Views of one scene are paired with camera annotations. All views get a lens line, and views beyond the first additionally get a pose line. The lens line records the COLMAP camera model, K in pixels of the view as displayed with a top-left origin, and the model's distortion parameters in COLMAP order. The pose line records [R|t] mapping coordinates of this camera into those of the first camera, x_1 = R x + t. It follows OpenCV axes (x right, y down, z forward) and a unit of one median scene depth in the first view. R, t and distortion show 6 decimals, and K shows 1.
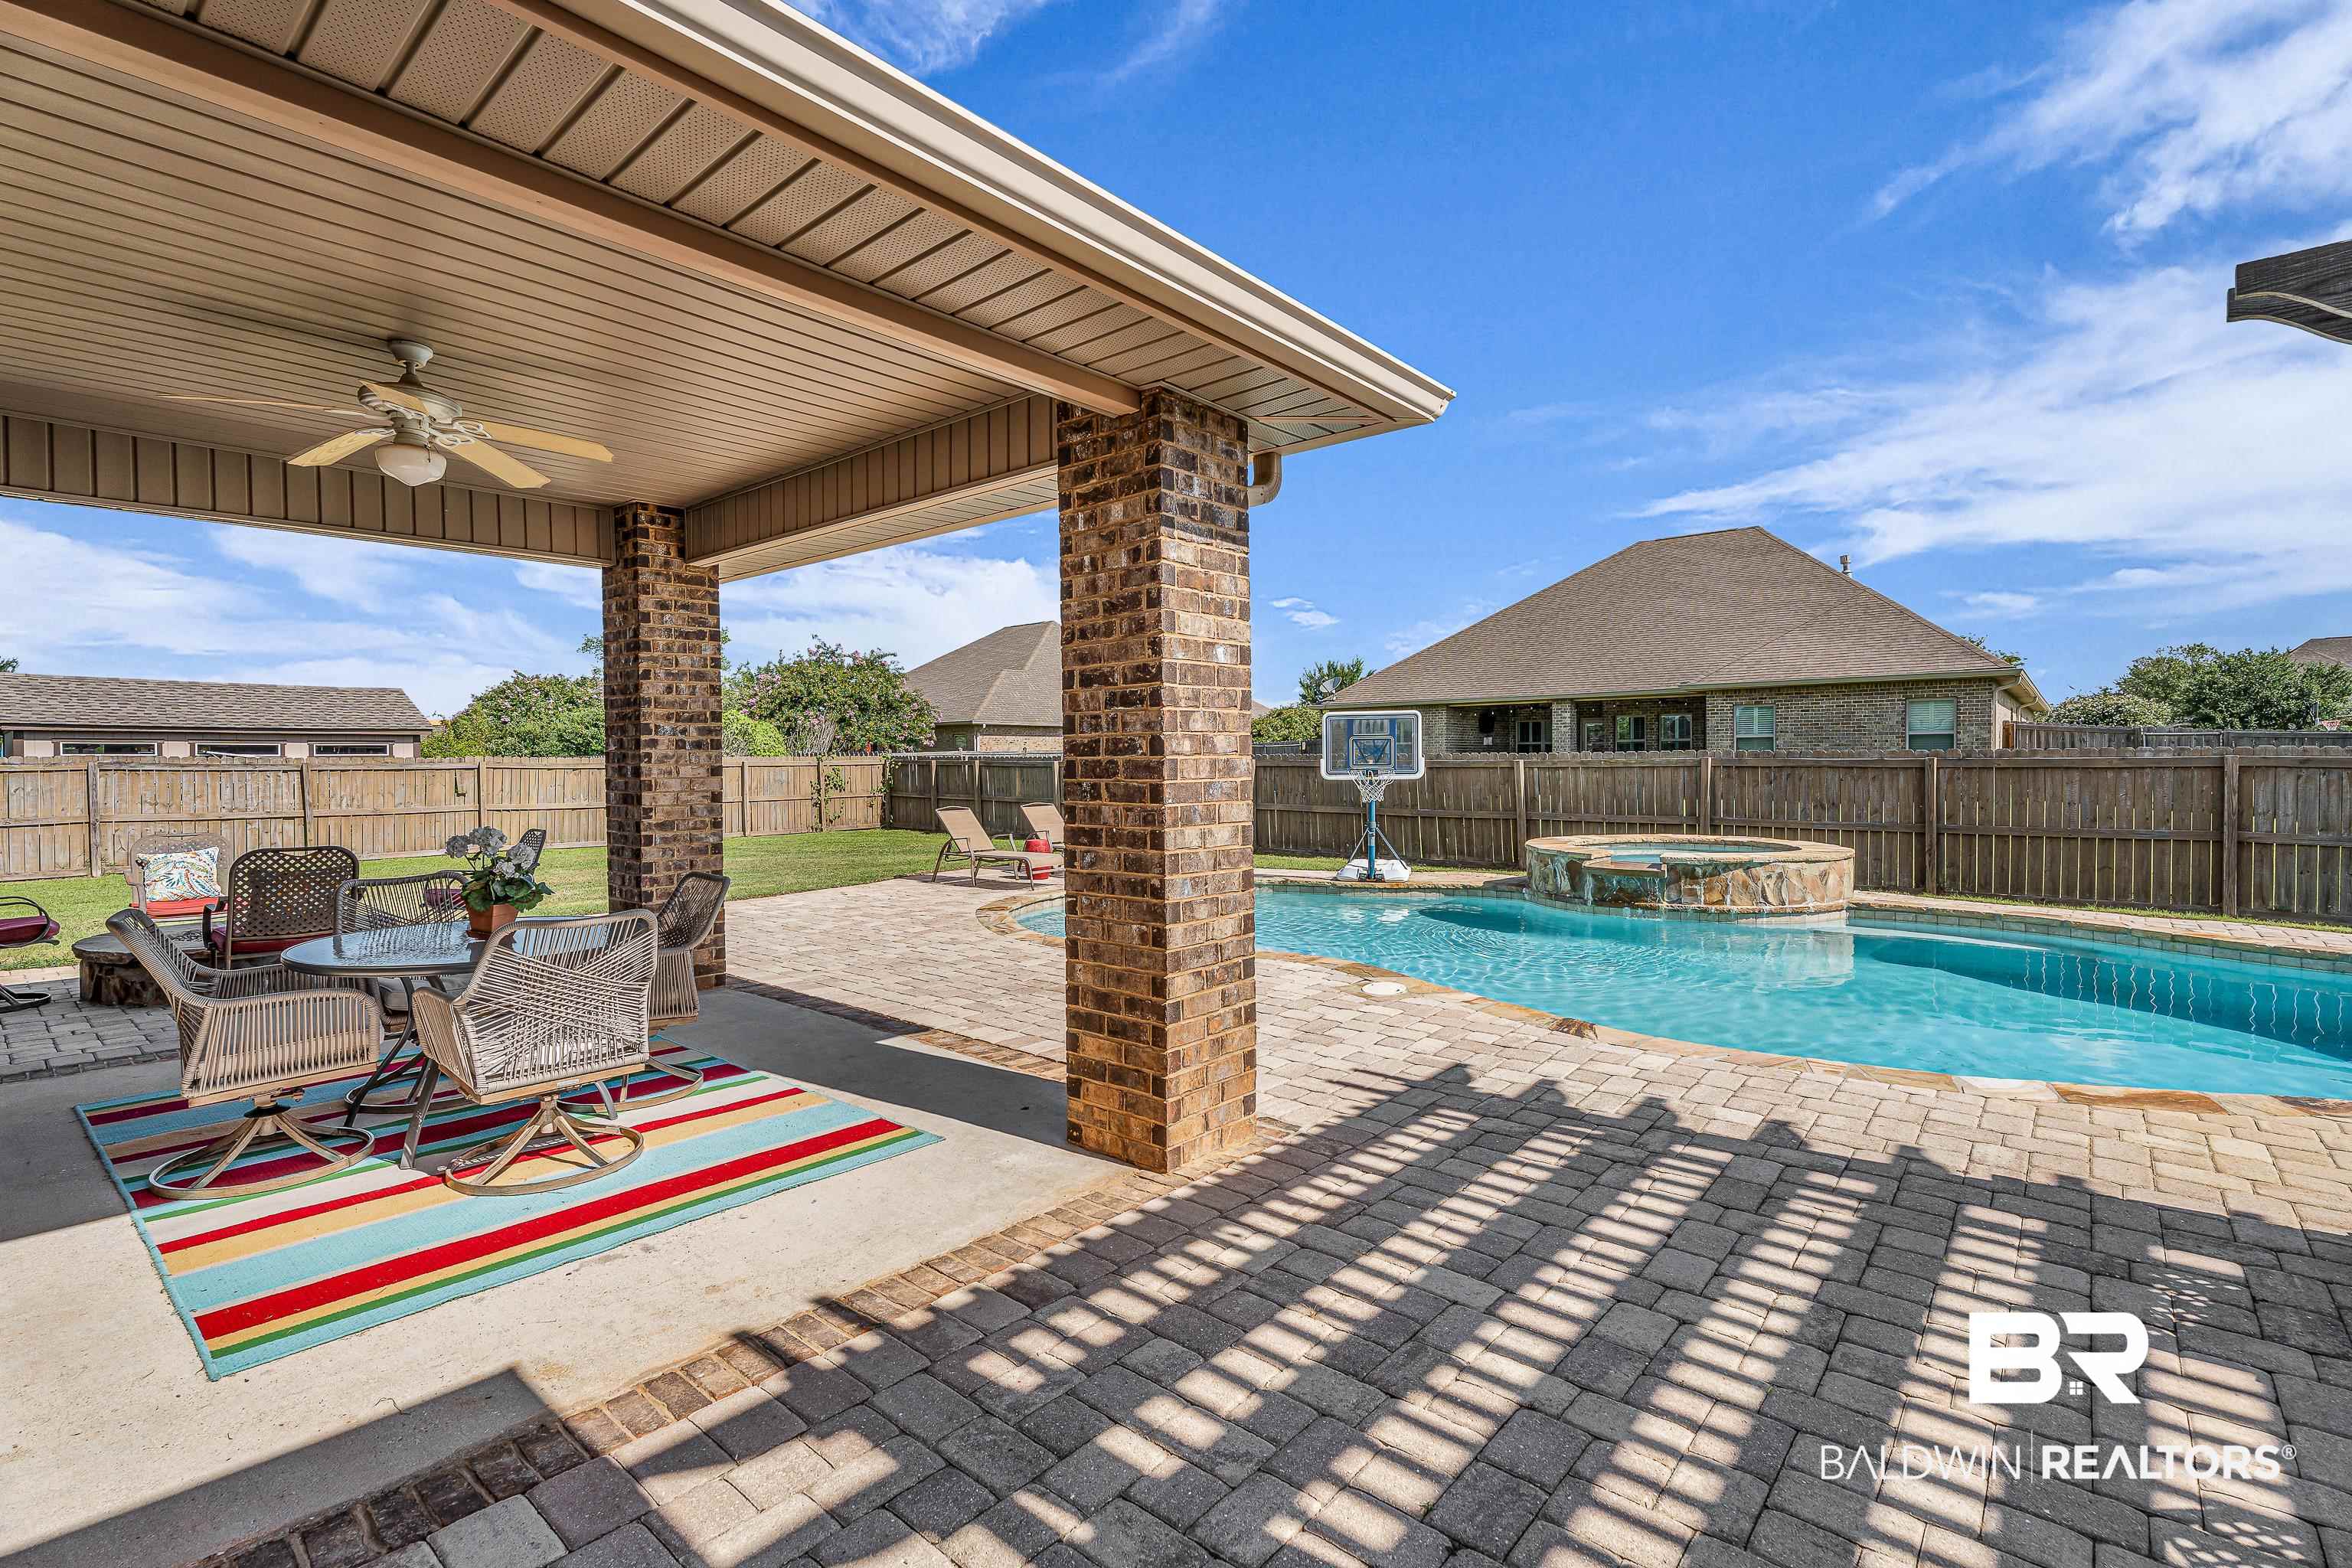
lens RADIAL K [[1069.8, 0, 1176.1], [0, 1069.8, 777.8], [0, 0, 1]] dist [0.013998, -0.001841]
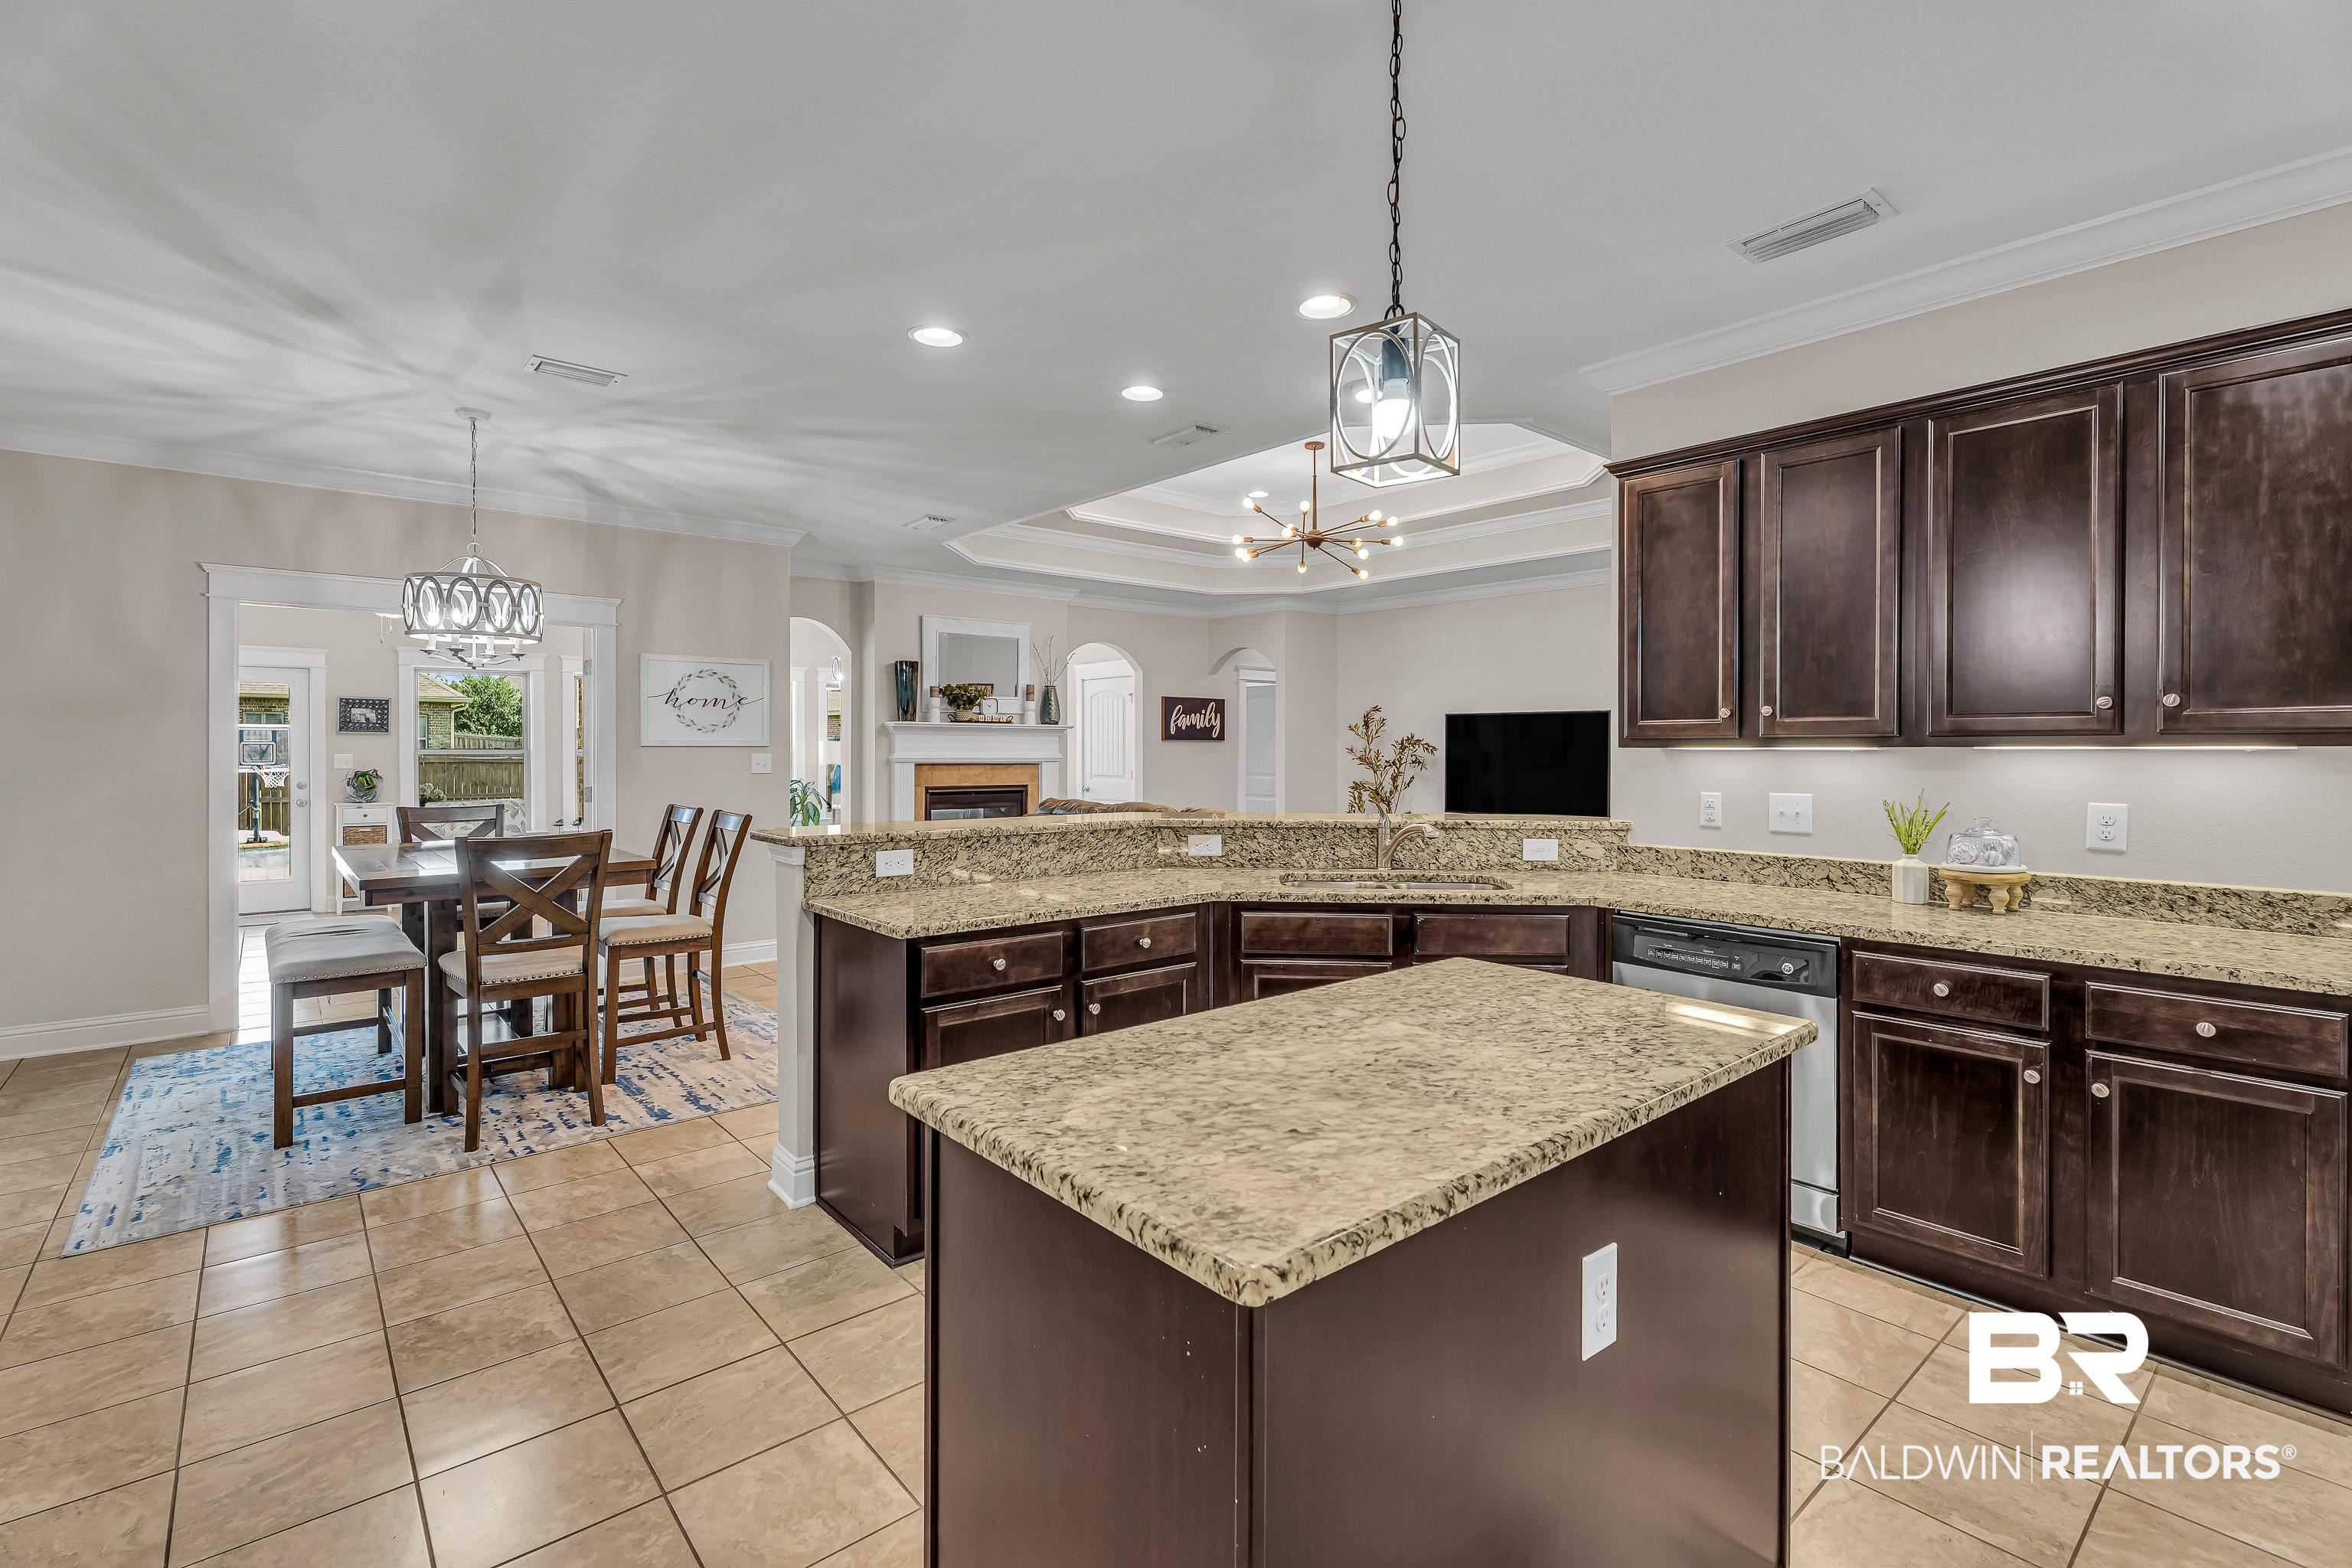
lens RADIAL K [[1071.9, 0, 1157.5], [0, 1071.9, 763.6], [0, 0, 1]] dist [0.001719, 0.000099]
pose [[0.164114, -0.005691, 0.986425, -1.043484], [0.013315, 0.999905, 0.003554, 0.001071], [-0.986352, 0.012551, 0.164174, -0.423910]]
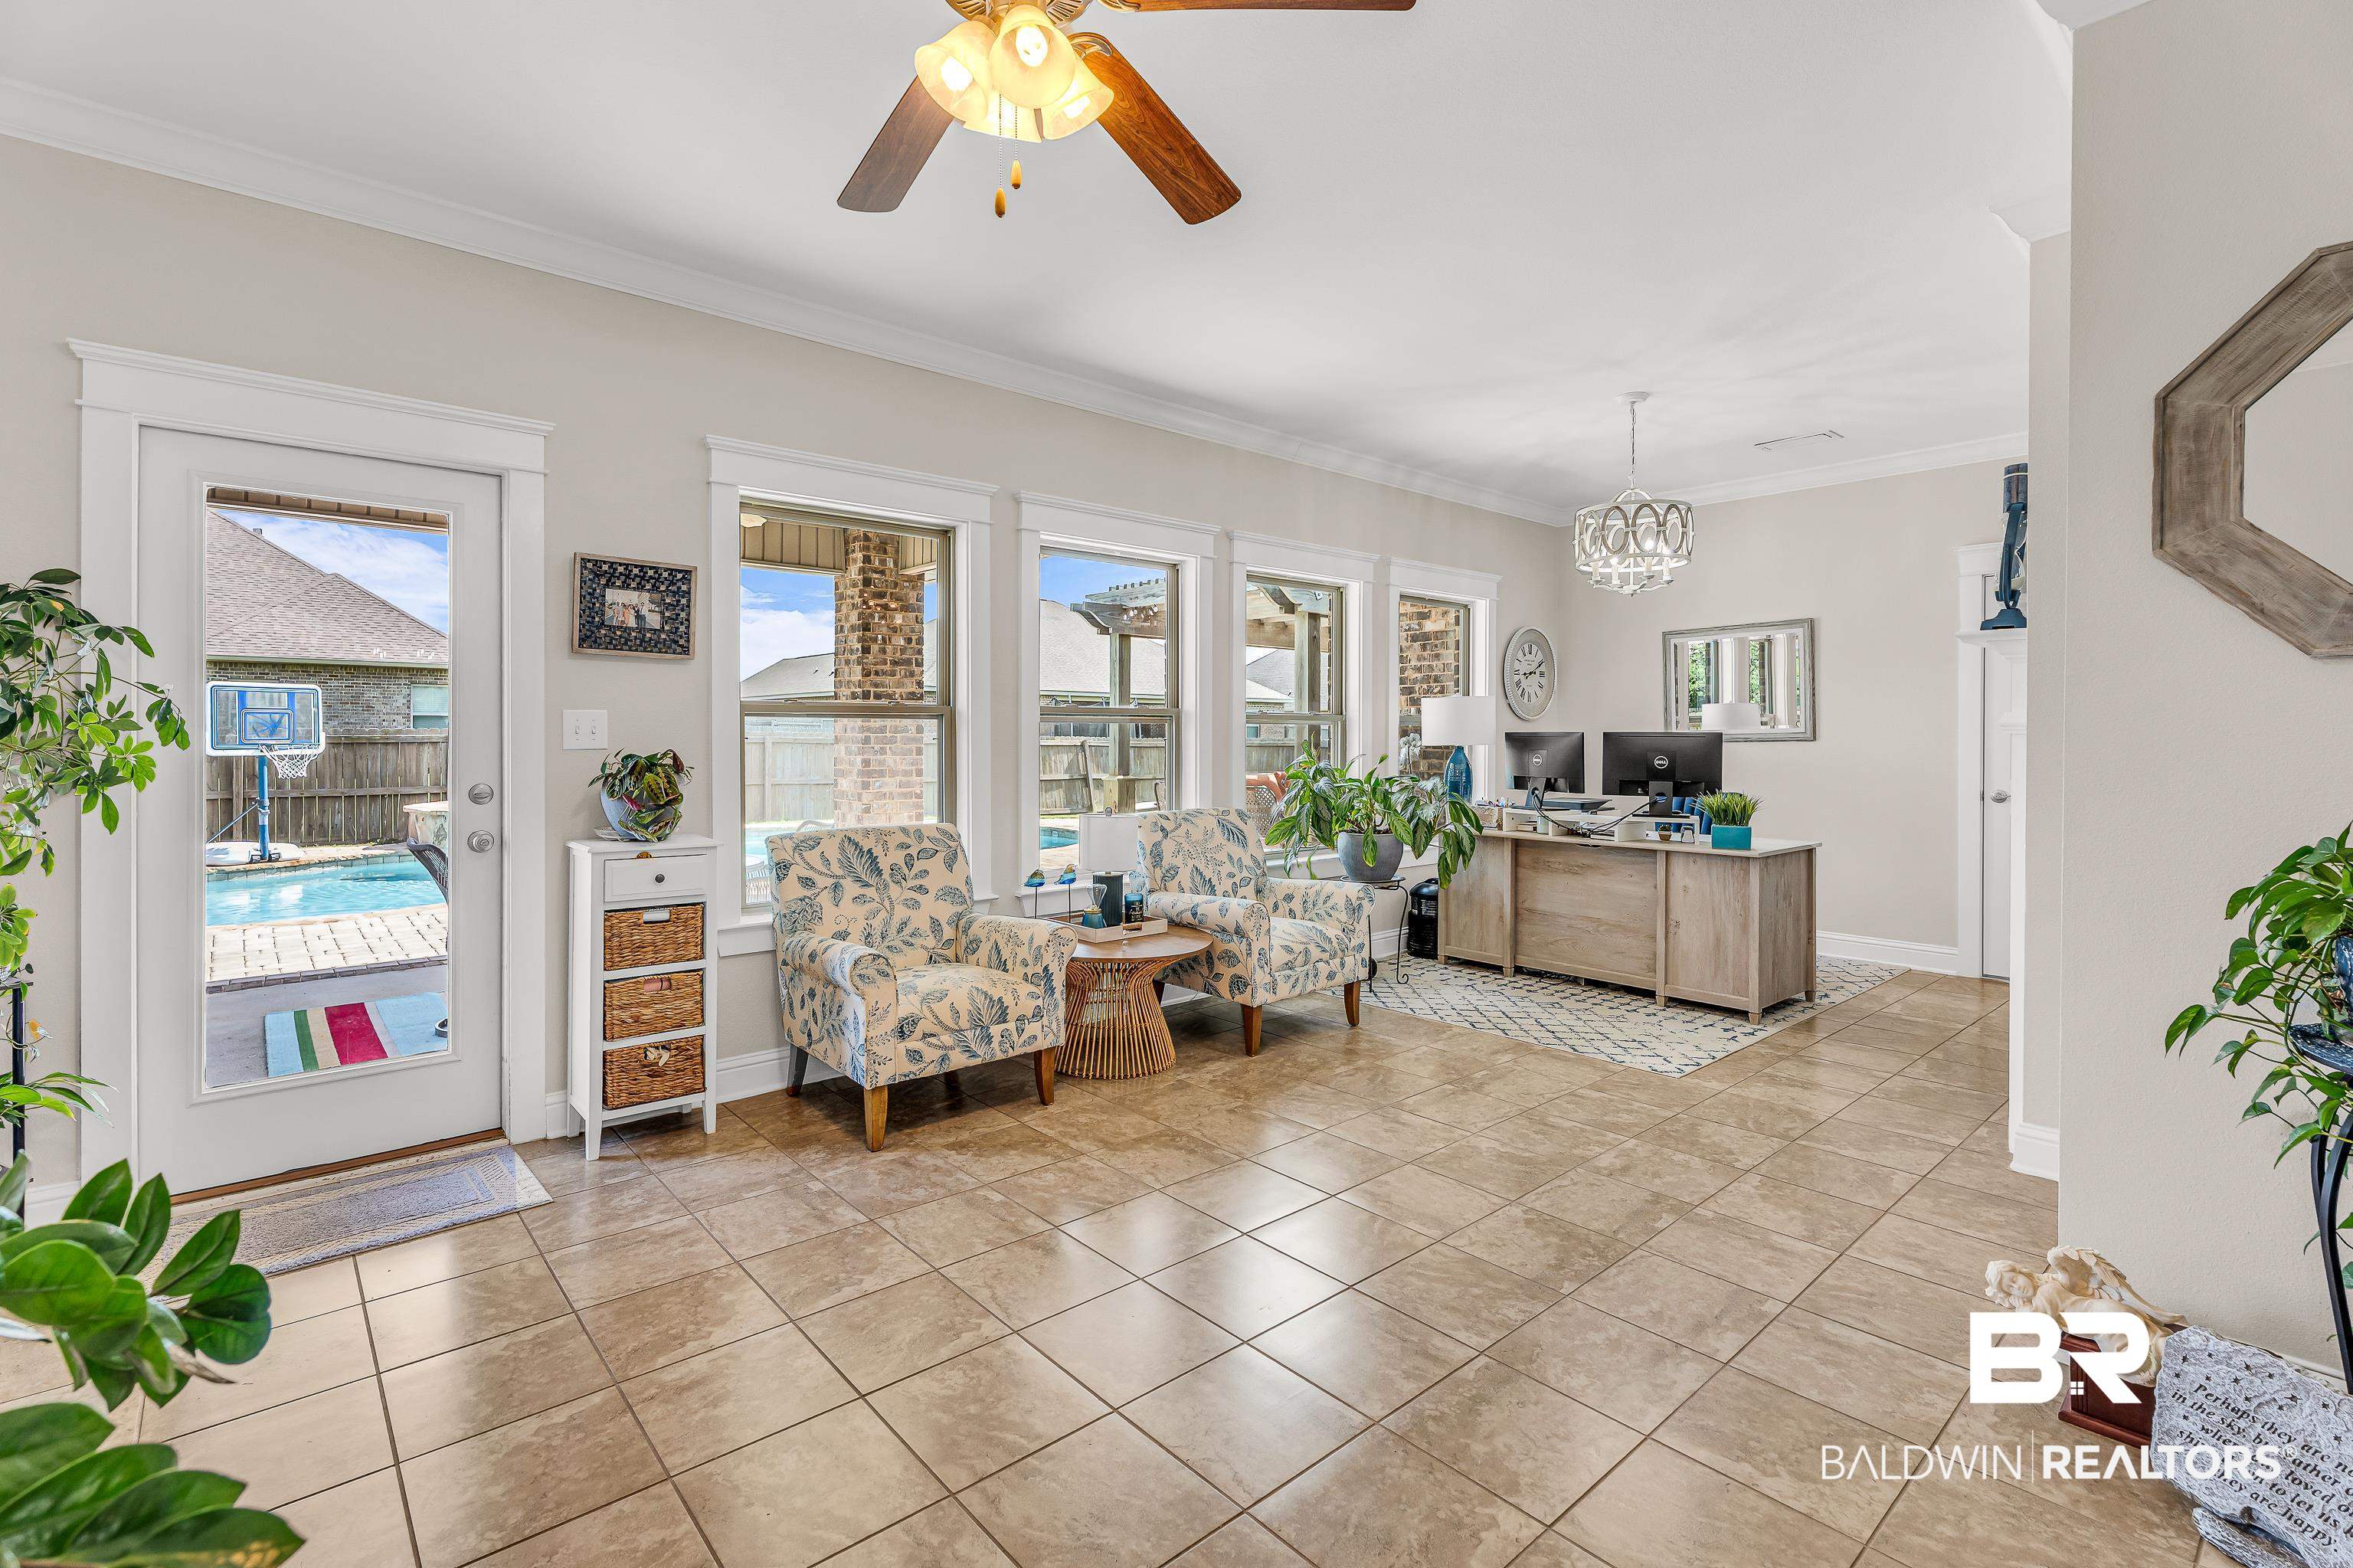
lens RADIAL K [[1072.4, 0, 1208.3], [0, 1072.4, 737.4], [0, 0, 1]] dist [0.001719, 0.000099]
pose [[0.125364, -0.000449, 0.992111, -0.672575], [0.015933, 0.999872, -0.001561, -0.000074], [-0.991983, 0.016003, 0.125355, 0.042158]]
